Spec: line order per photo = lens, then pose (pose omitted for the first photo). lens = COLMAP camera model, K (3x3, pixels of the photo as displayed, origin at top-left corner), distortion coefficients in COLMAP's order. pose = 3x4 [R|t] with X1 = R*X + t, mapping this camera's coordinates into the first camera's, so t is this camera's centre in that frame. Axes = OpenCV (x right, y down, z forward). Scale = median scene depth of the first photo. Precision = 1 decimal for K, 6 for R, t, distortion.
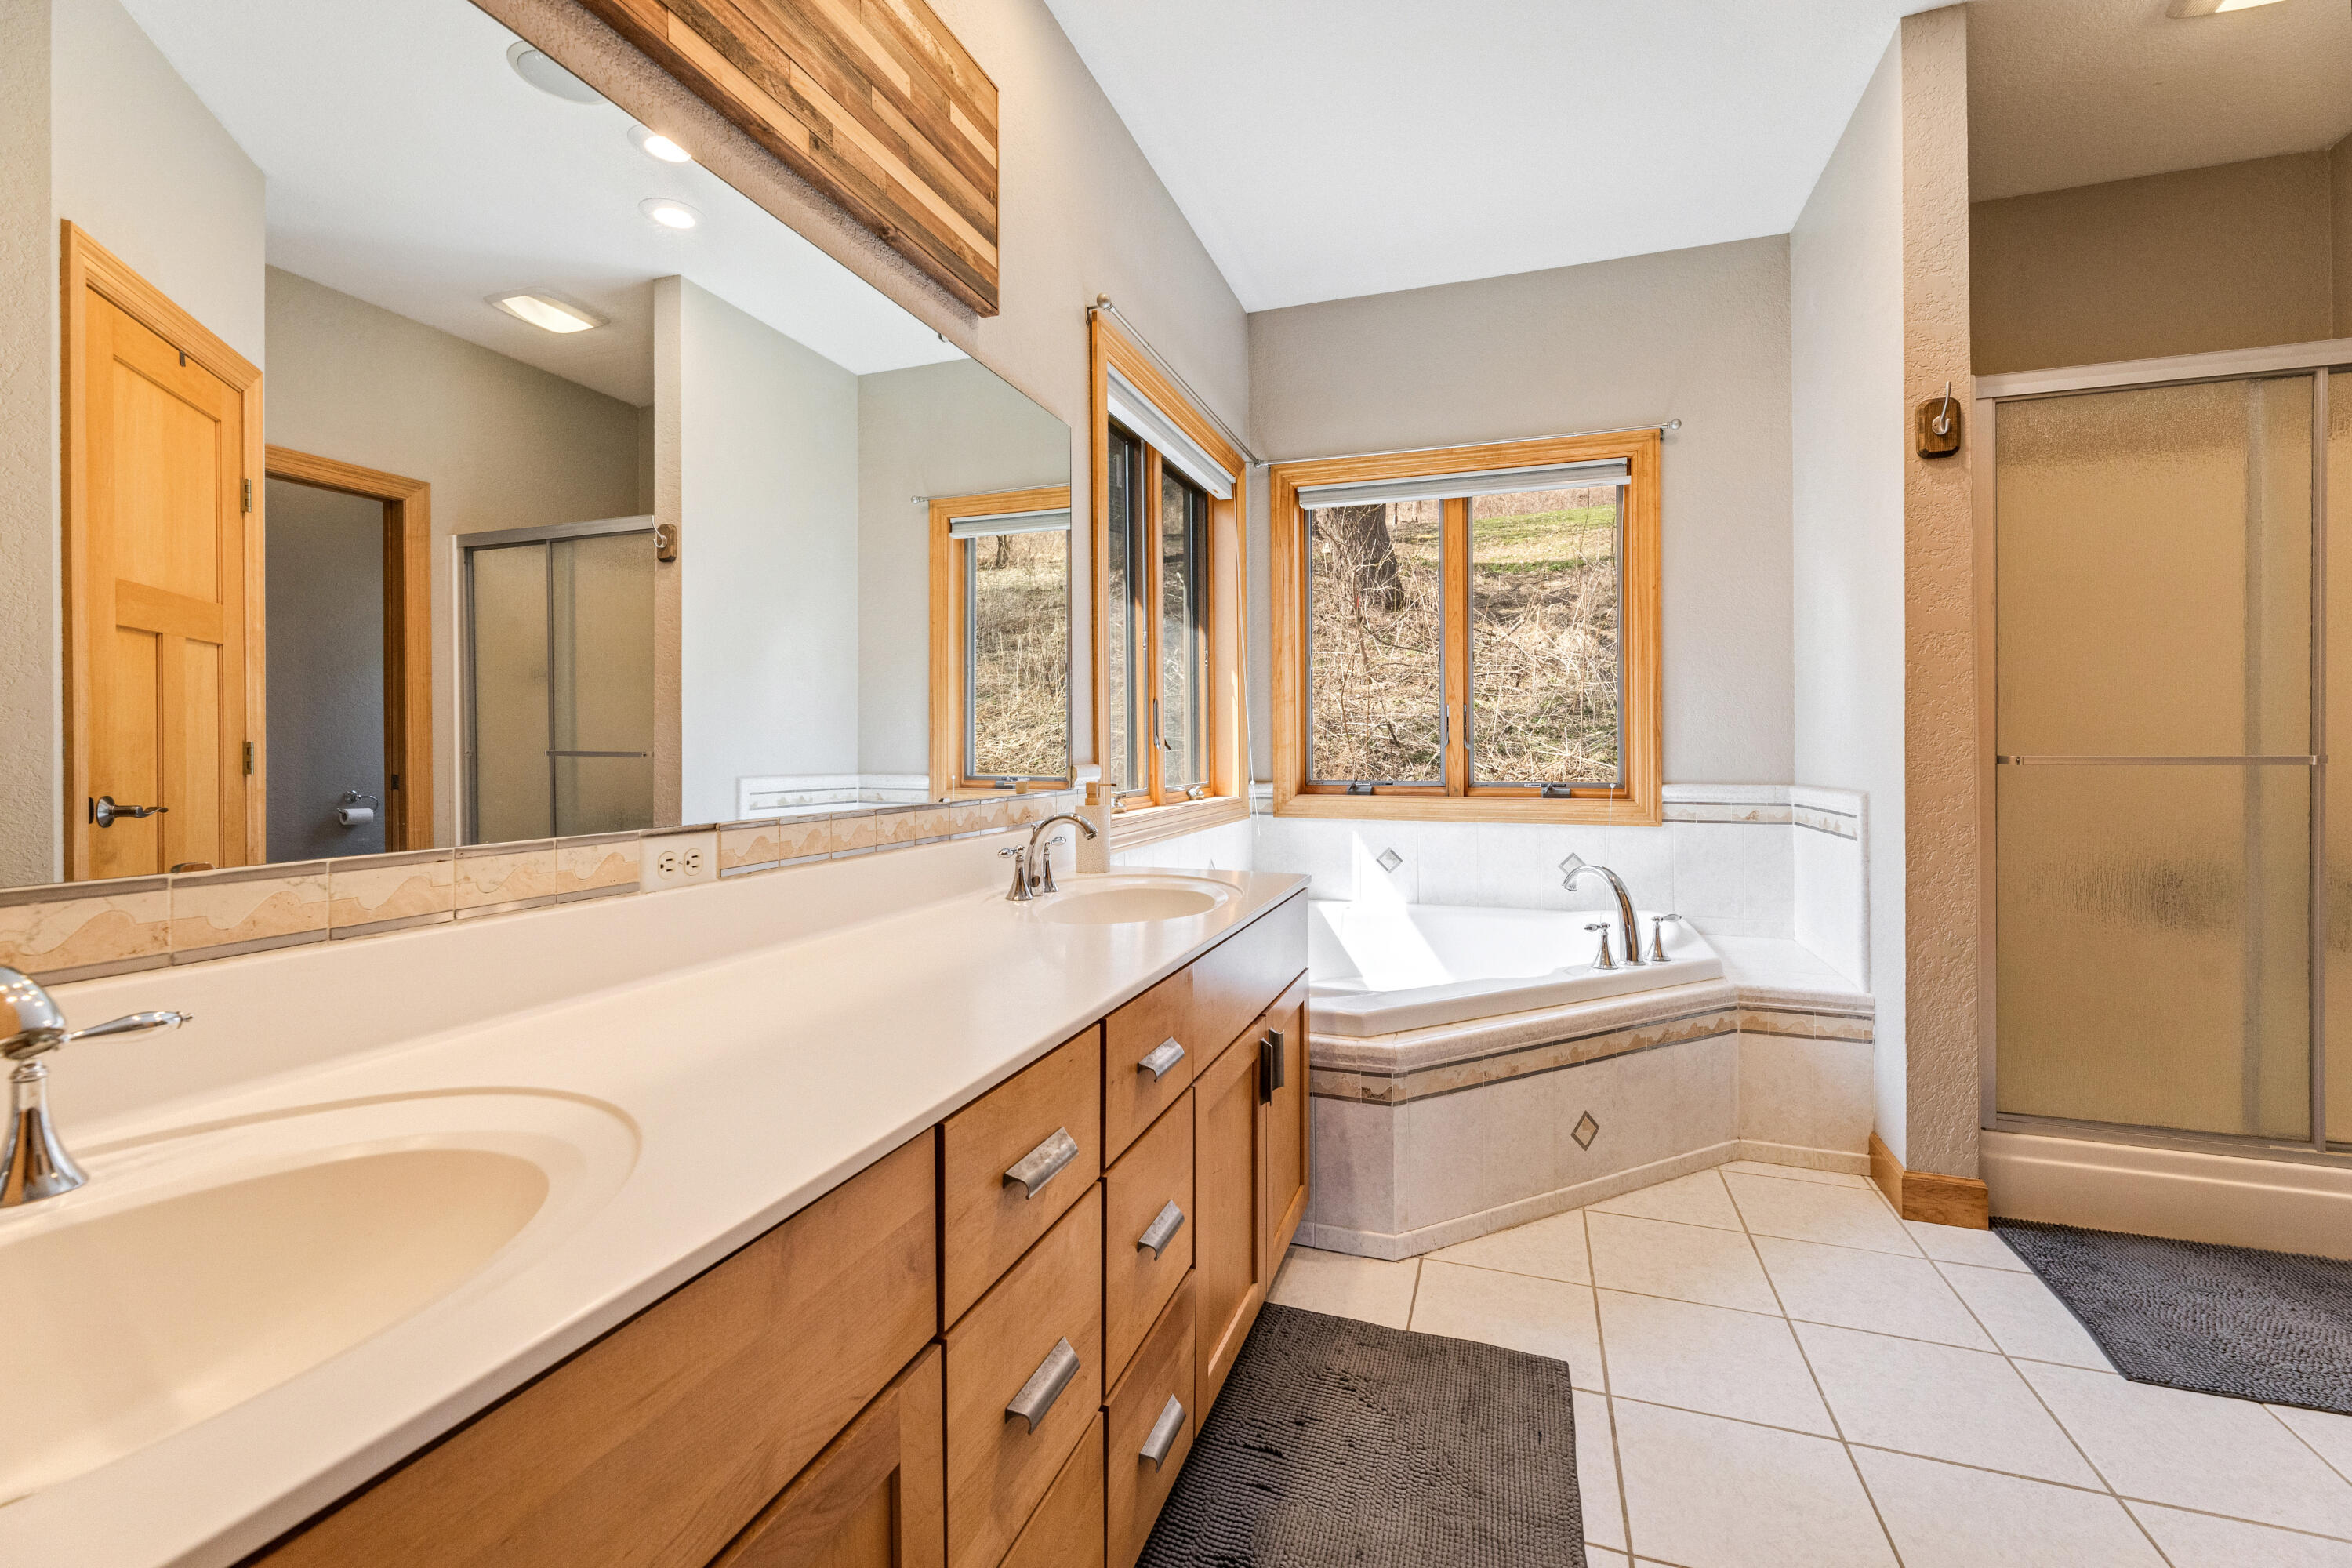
lens RADIAL K [[968.9, 0, 1172.8], [0, 968.9, 744.5], [0, 0, 1]] dist [0.000008, -0.000493]
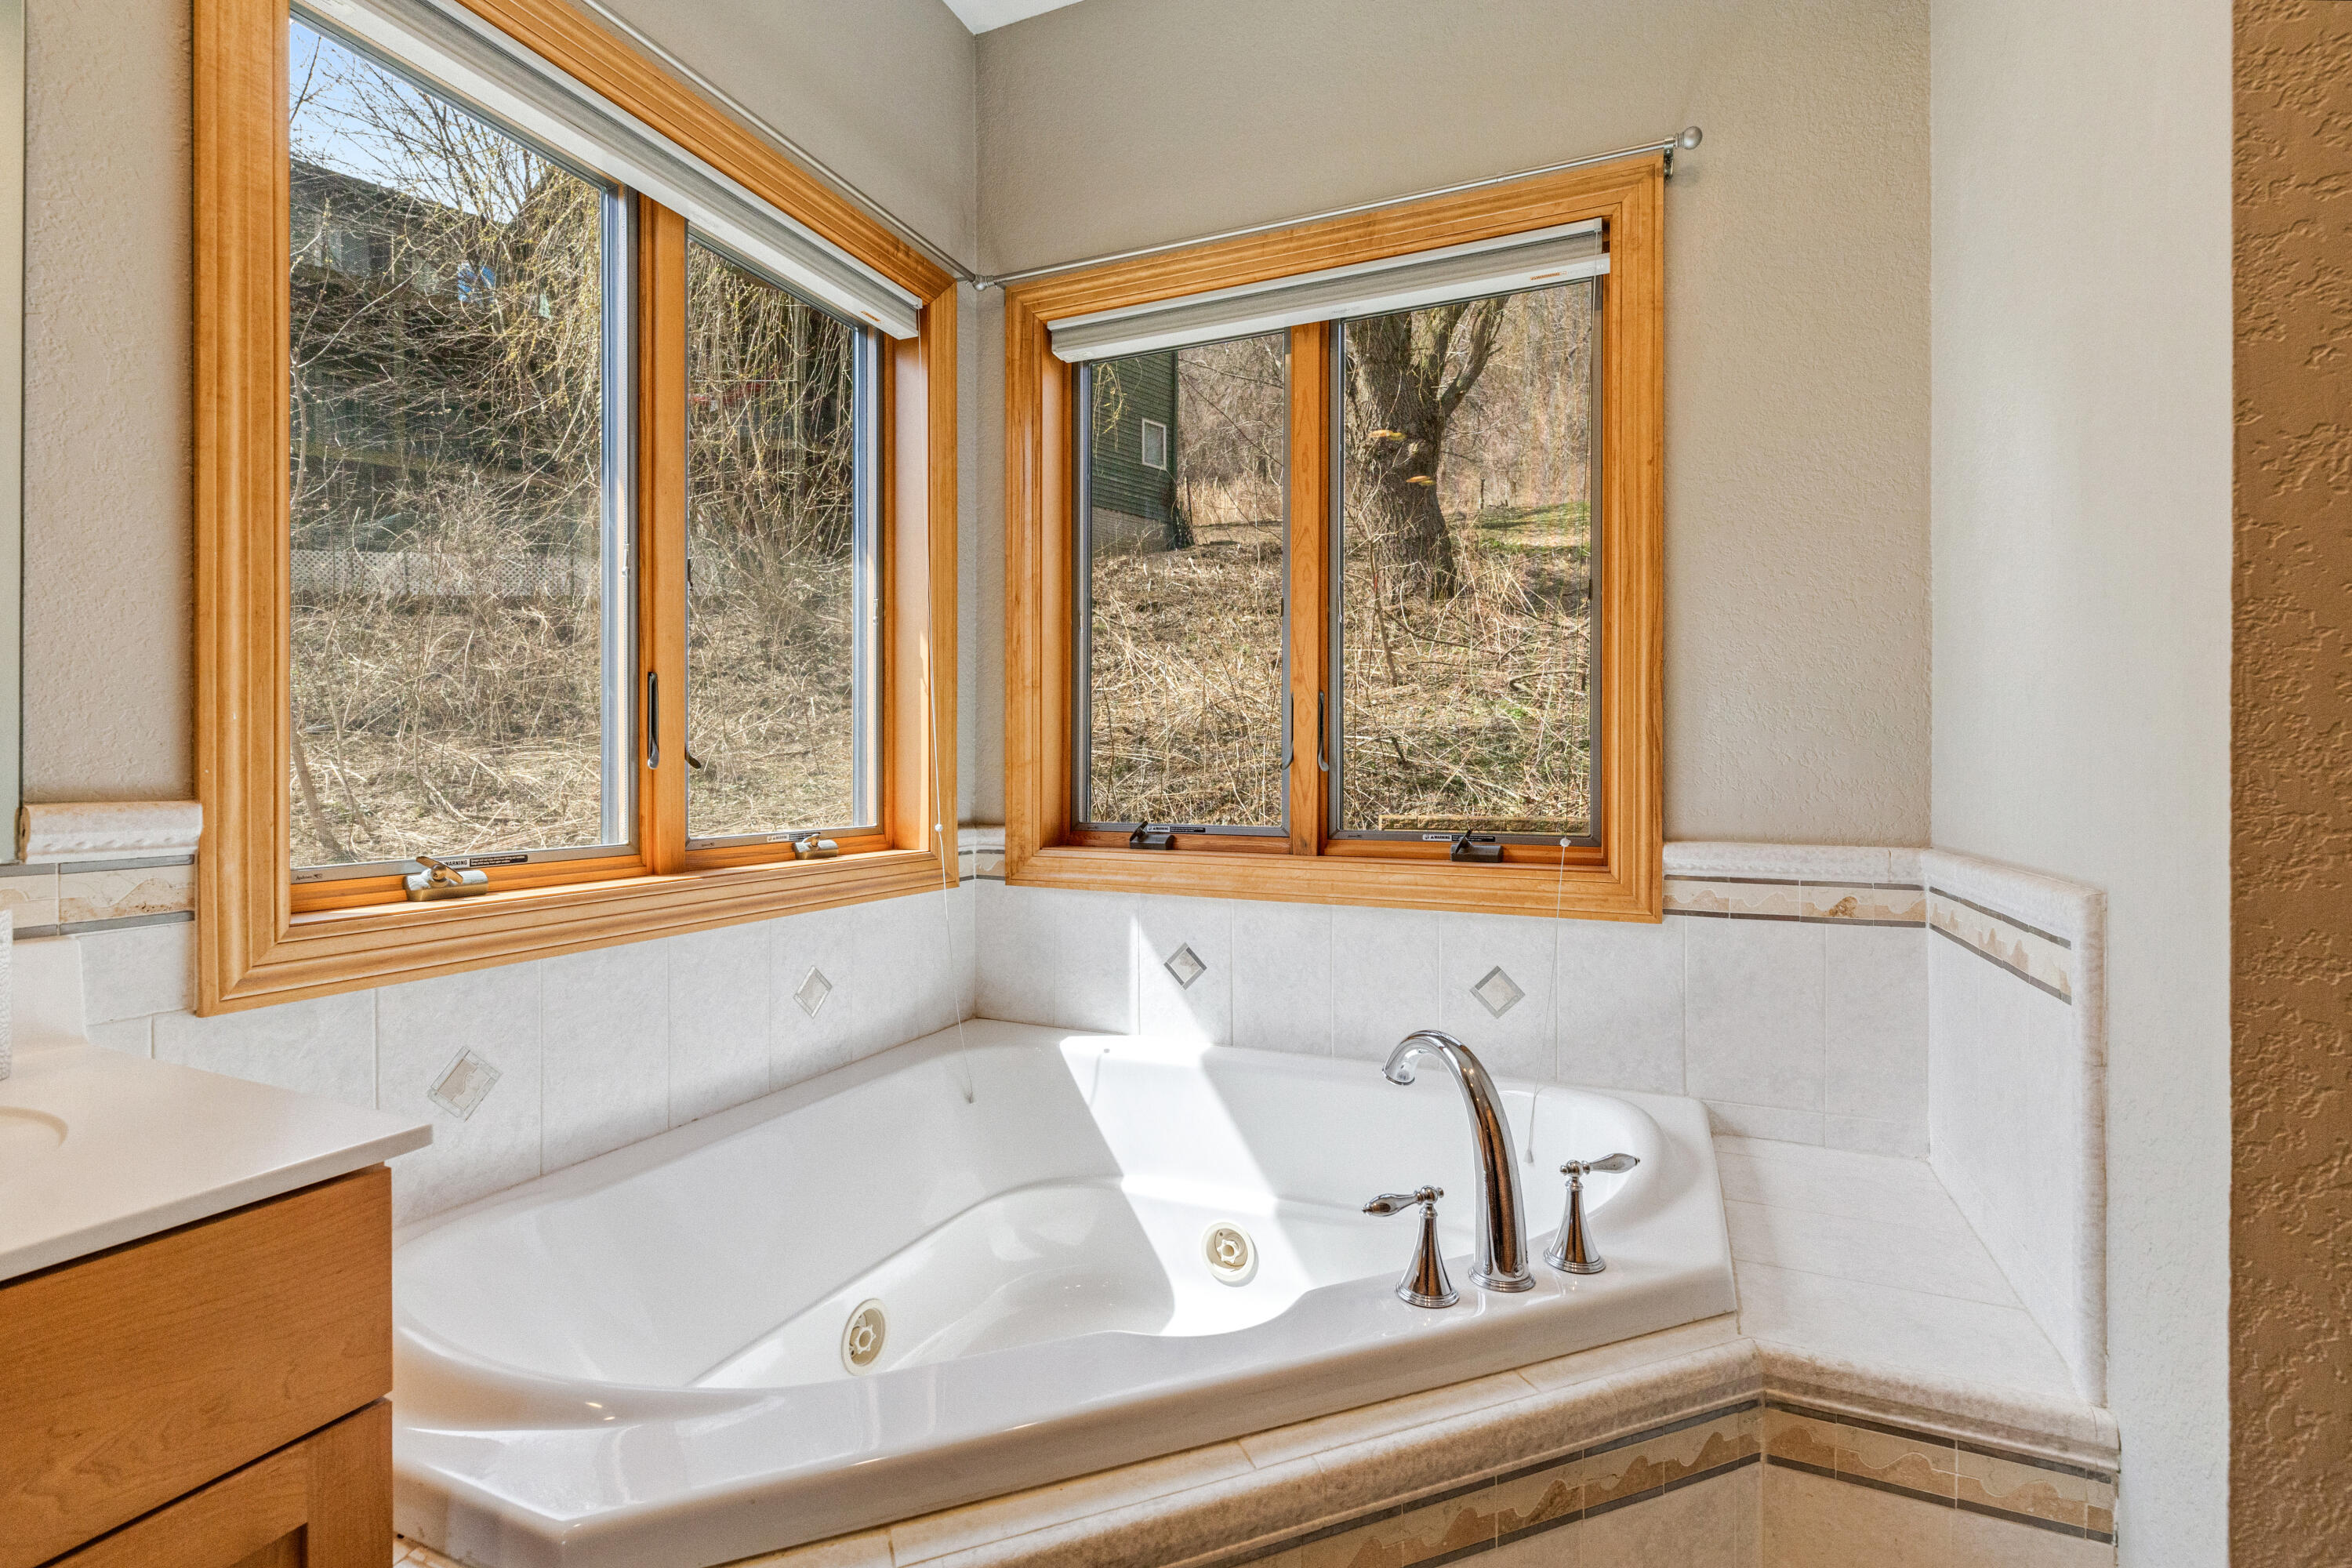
lens RADIAL K [[1081.2, 0, 1152.0], [0, 1081.2, 763.9], [0, 0, 1]] dist [0.000336, -0.000952]
pose [[0.996836, 0.005761, -0.079271, 0.273795], [-0.005788, 0.999983, -0.000111, 0.001298], [0.079269, 0.000570, 0.996853, 0.396337]]
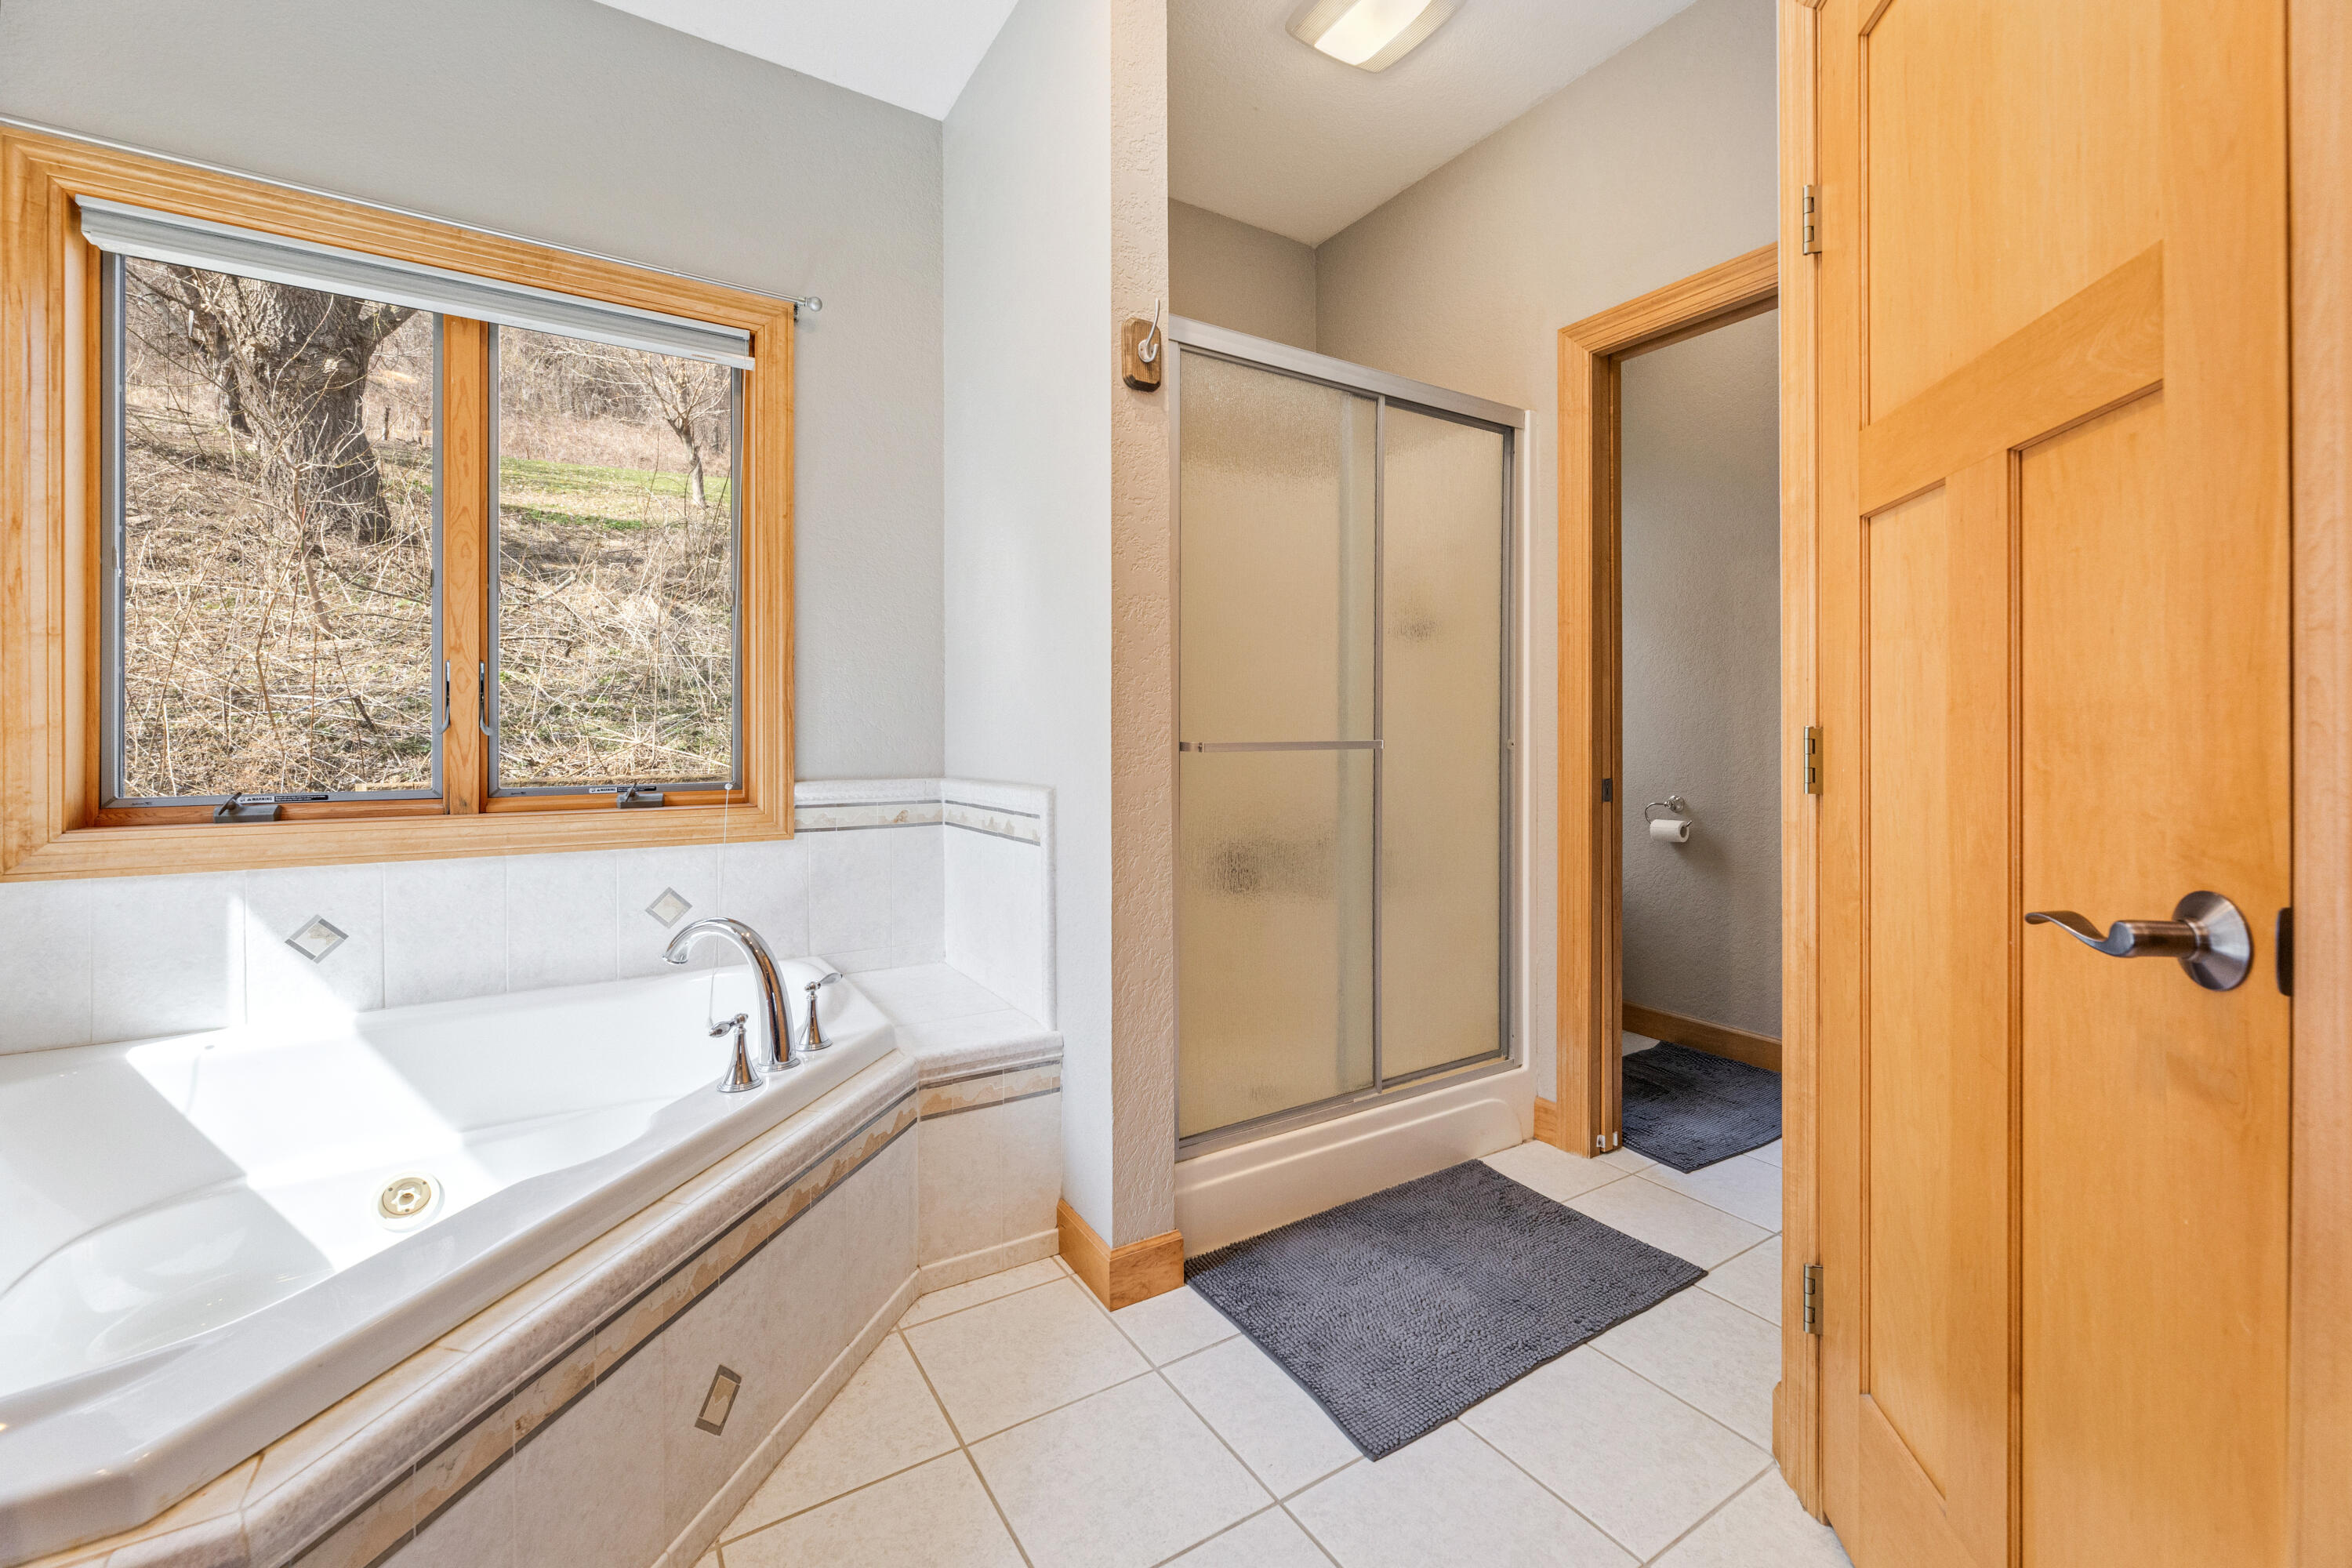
lens RADIAL K [[985.6, 0, 1202.8], [0, 985.6, 726.7], [0, 0, 1]] dist [-0.002288, -0.000105]
pose [[0.607123, 0.005311, 0.794590, 0.092345], [-0.002563, 0.999986, -0.004725, 0.001132], [-0.794603, 0.000832, 0.607128, 0.286546]]
